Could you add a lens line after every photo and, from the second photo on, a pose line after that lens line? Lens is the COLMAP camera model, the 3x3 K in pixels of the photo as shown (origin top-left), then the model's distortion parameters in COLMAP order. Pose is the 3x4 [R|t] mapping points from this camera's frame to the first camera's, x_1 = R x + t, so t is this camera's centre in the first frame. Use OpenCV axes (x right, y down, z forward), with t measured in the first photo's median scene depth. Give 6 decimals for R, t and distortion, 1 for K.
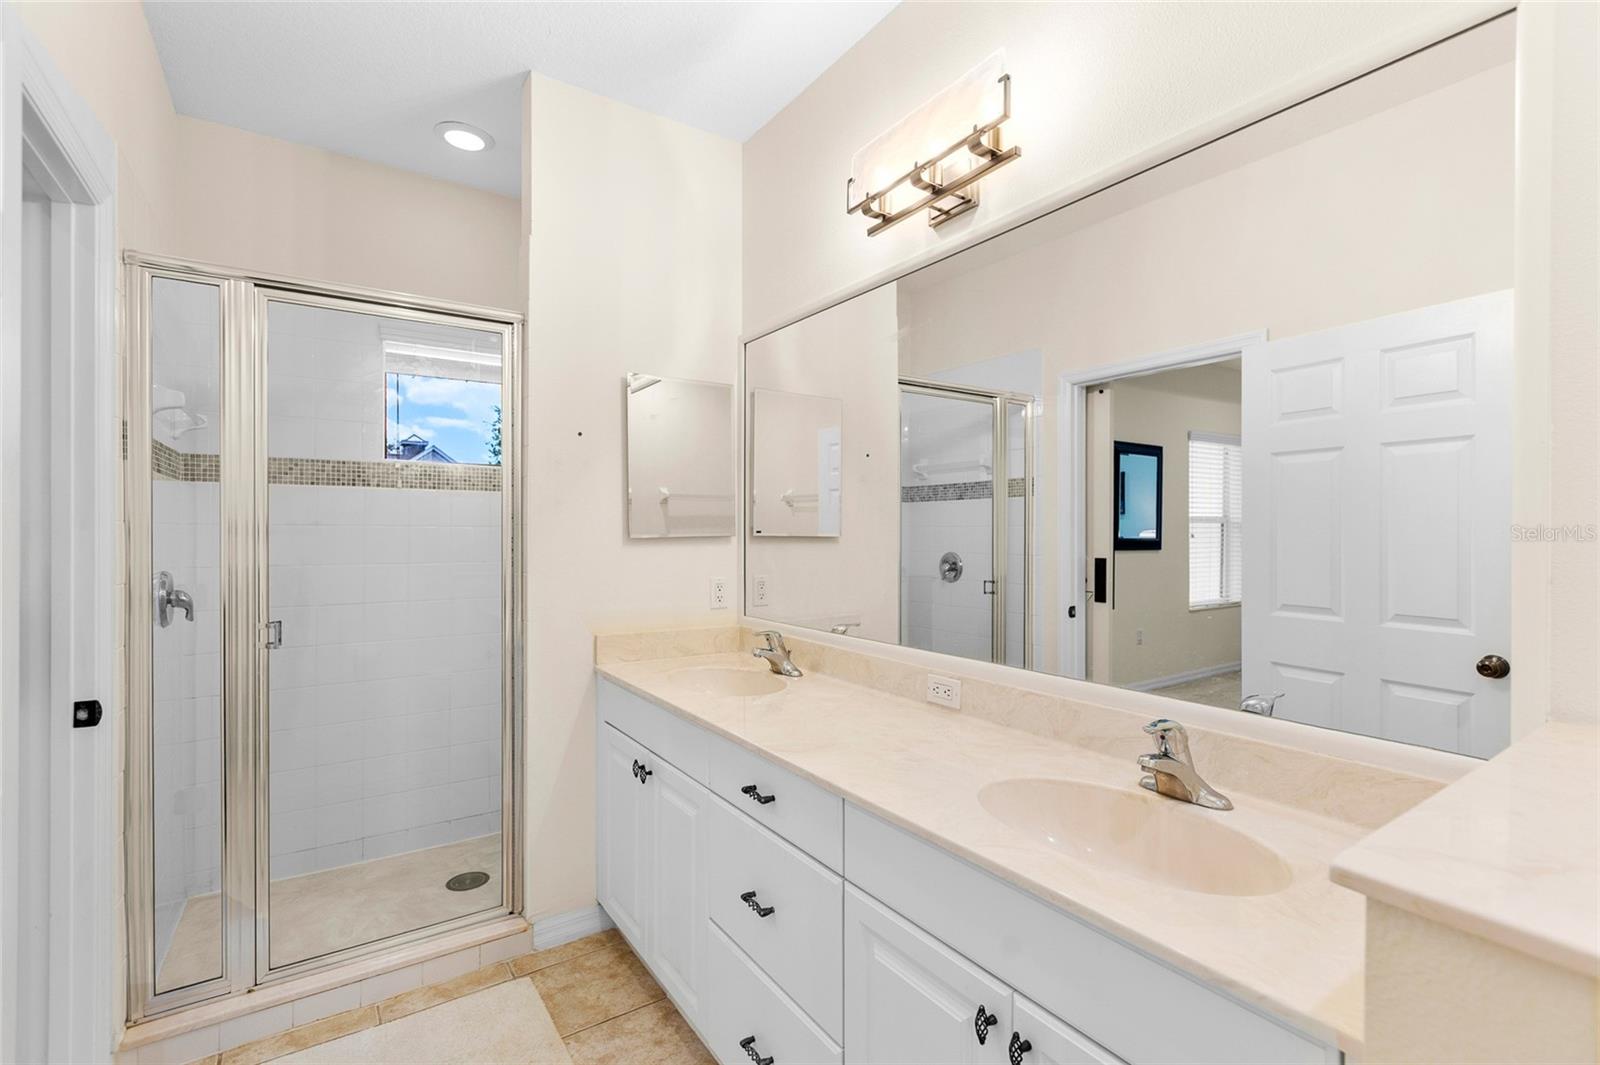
lens RADIAL K [[728.6, 0, 808.2], [0, 728.6, 529.9], [0, 0, 1]] dist [0.004304, 0.000616]
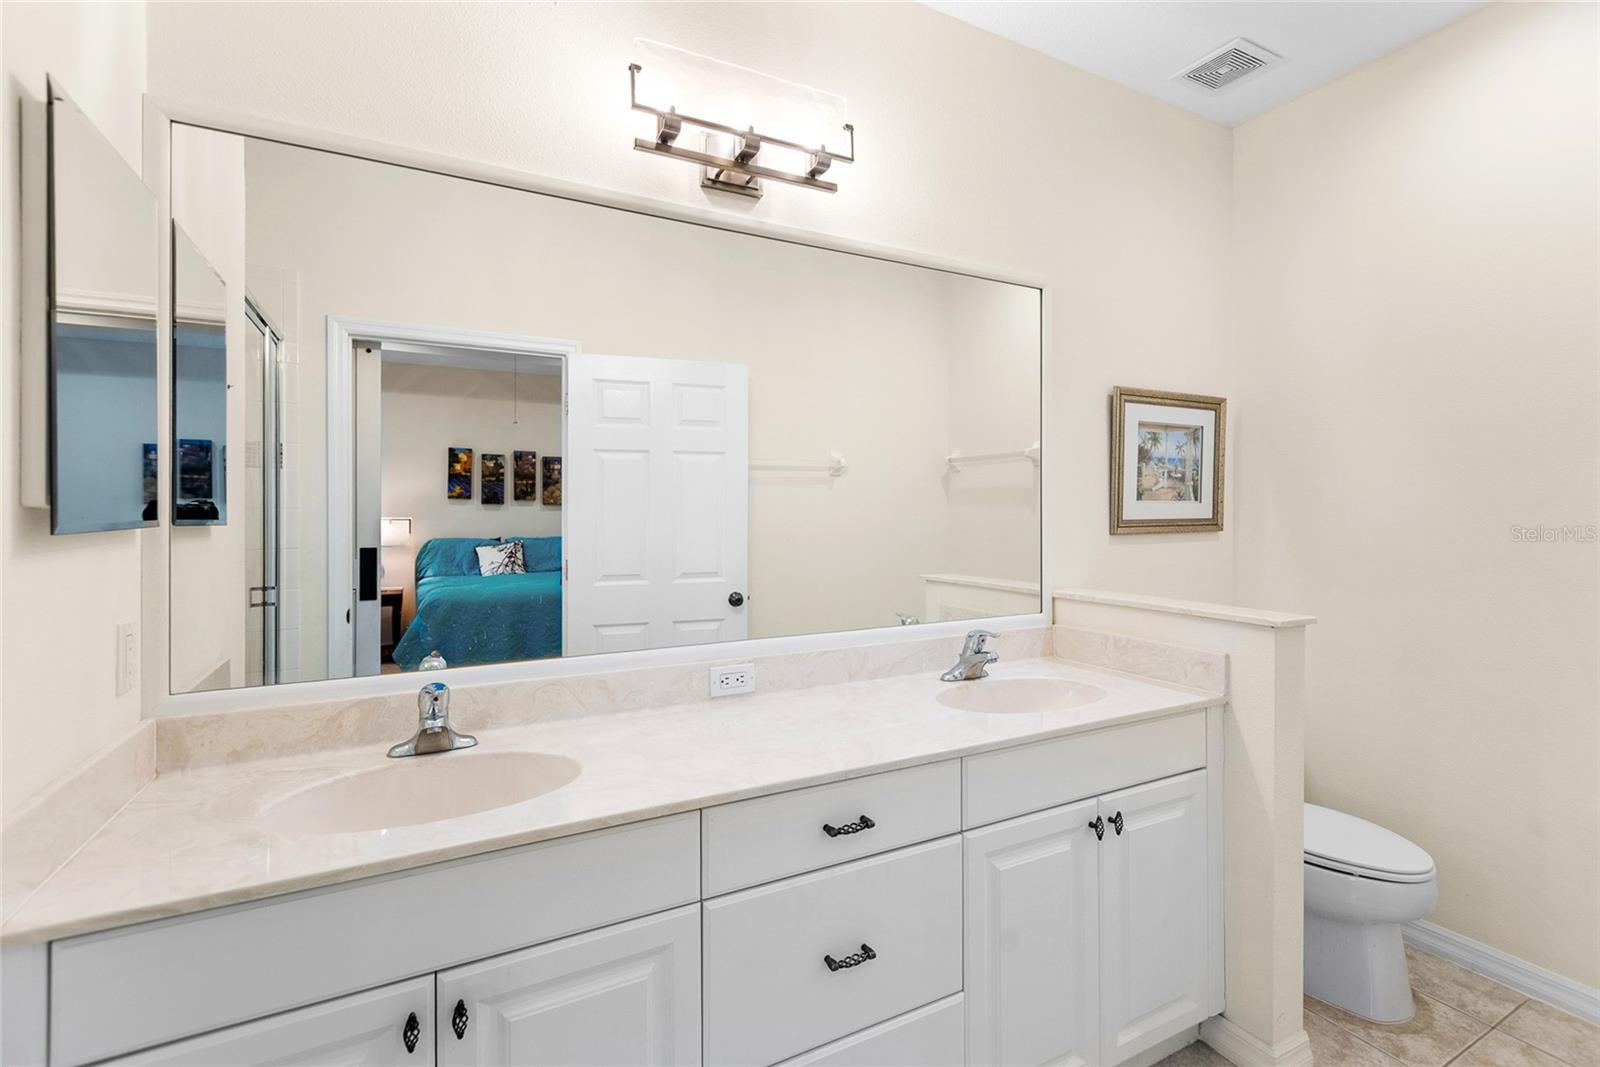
lens RADIAL K [[731.2, 0, 800.4], [0, 731.2, 508.4], [0, 0, 1]] dist [0.003695, 0.000214]
pose [[0.109219, 0.005257, 0.994004, -0.736750], [0.004026, 0.999975, -0.005731, 0.000735], [-0.994010, 0.004628, 0.109195, 0.774287]]
